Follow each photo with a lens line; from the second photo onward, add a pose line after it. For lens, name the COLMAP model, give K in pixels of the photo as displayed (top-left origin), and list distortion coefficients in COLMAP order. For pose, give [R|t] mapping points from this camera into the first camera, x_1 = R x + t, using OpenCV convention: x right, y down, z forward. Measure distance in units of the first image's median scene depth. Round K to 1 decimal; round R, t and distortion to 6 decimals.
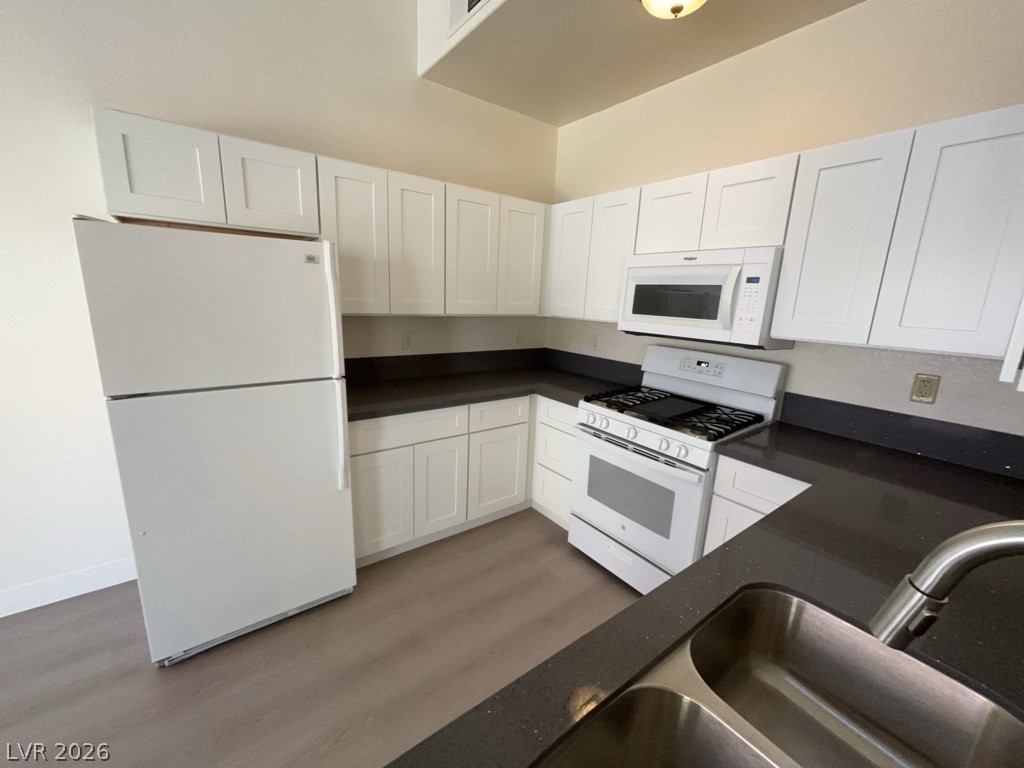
lens RADIAL K [[411.3, 0, 509.7], [0, 411.3, 384.5], [0, 0, 1]] dist [-0.001980, 0.000025]
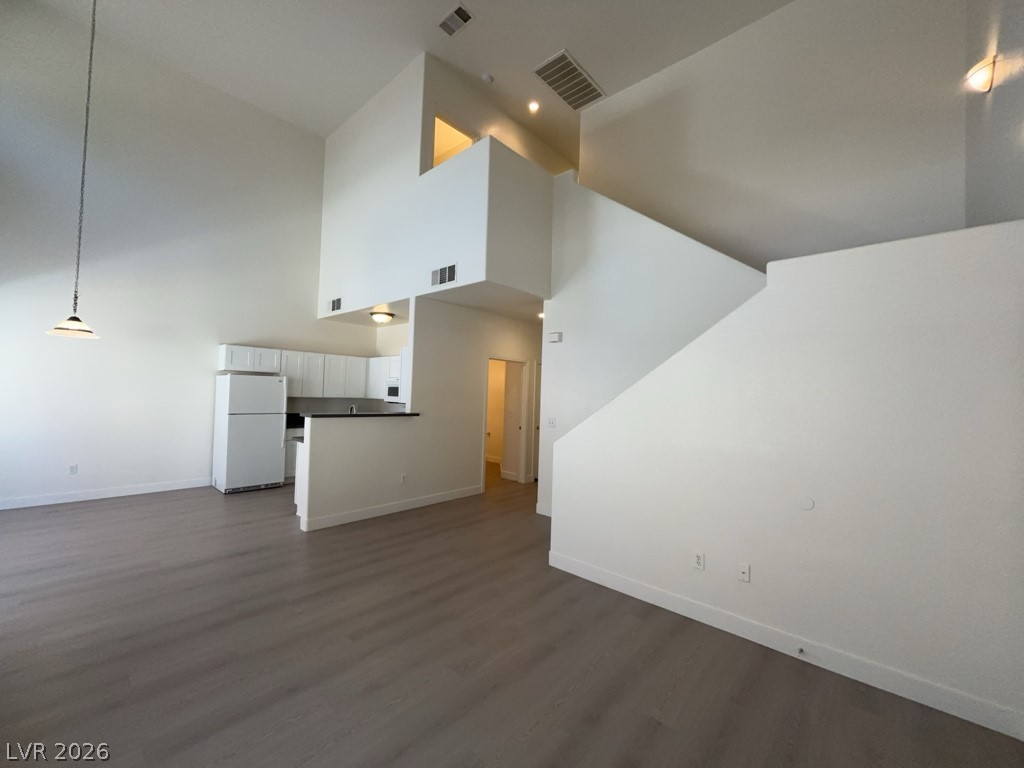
lens RADIAL K [[411.3, 0, 512.7], [0, 411.3, 385.4], [0, 0, 1]] dist [-0.001980, 0.000025]
pose [[0.982628, -0.002350, 0.185569, 0.745995], [0.044409, 0.973848, -0.222820, 0.546392], [-0.180192, 0.227190, 0.957035, -2.443842]]
